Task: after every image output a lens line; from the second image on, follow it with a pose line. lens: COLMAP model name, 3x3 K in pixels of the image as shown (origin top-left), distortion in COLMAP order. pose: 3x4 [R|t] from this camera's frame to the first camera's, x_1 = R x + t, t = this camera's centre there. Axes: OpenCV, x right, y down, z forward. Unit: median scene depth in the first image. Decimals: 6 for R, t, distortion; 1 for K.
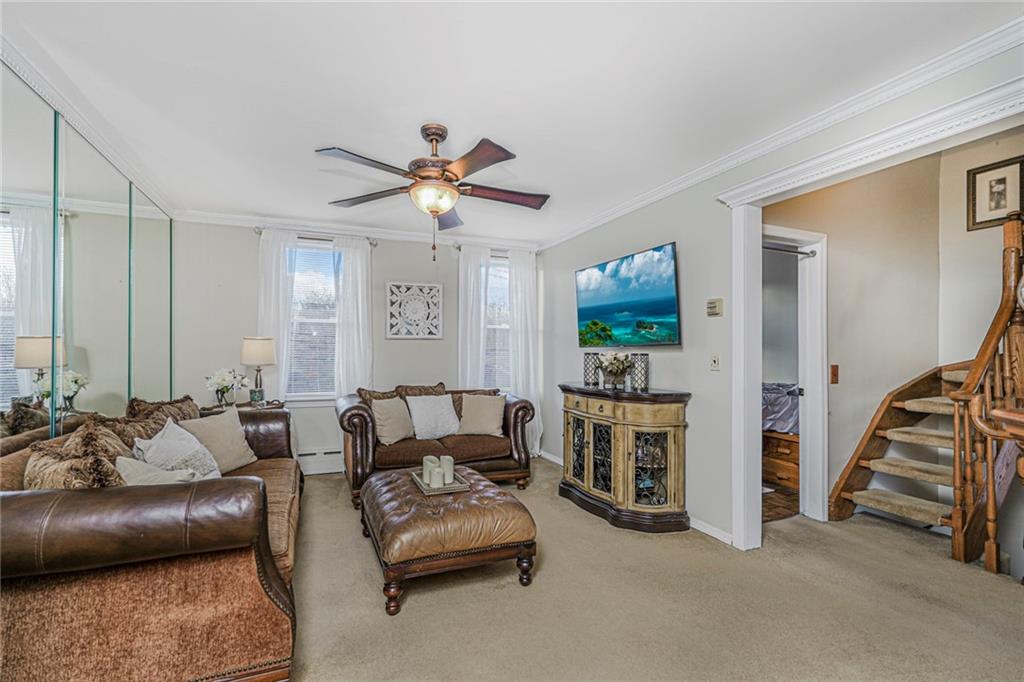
lens RADIAL K [[467.9, 0, 513.8], [0, 467.9, 343.7], [0, 0, 1]] dist [-0.002667, 0.010639]
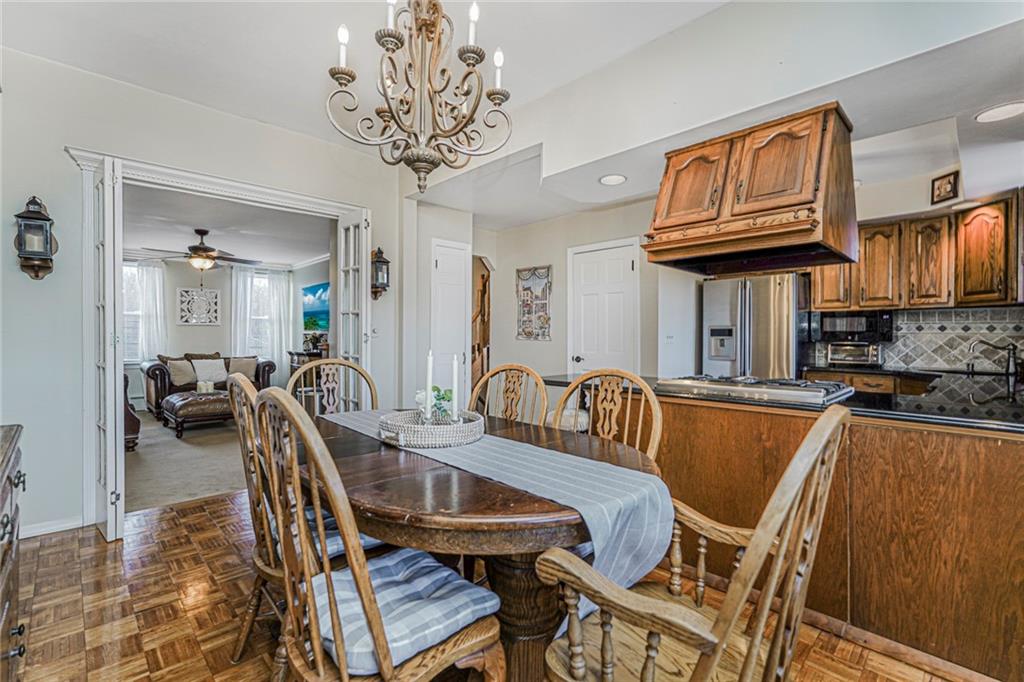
lens RADIAL K [[464.3, 0, 512.0], [0, 464.3, 341.0], [0, 0, 1]] dist [-0.000281, 0.000741]
pose [[0.937891, -0.002122, 0.346924, 0.320778], [-0.003743, 0.999861, 0.016236, 0.017024], [-0.346911, -0.016526, 0.937753, -1.141971]]
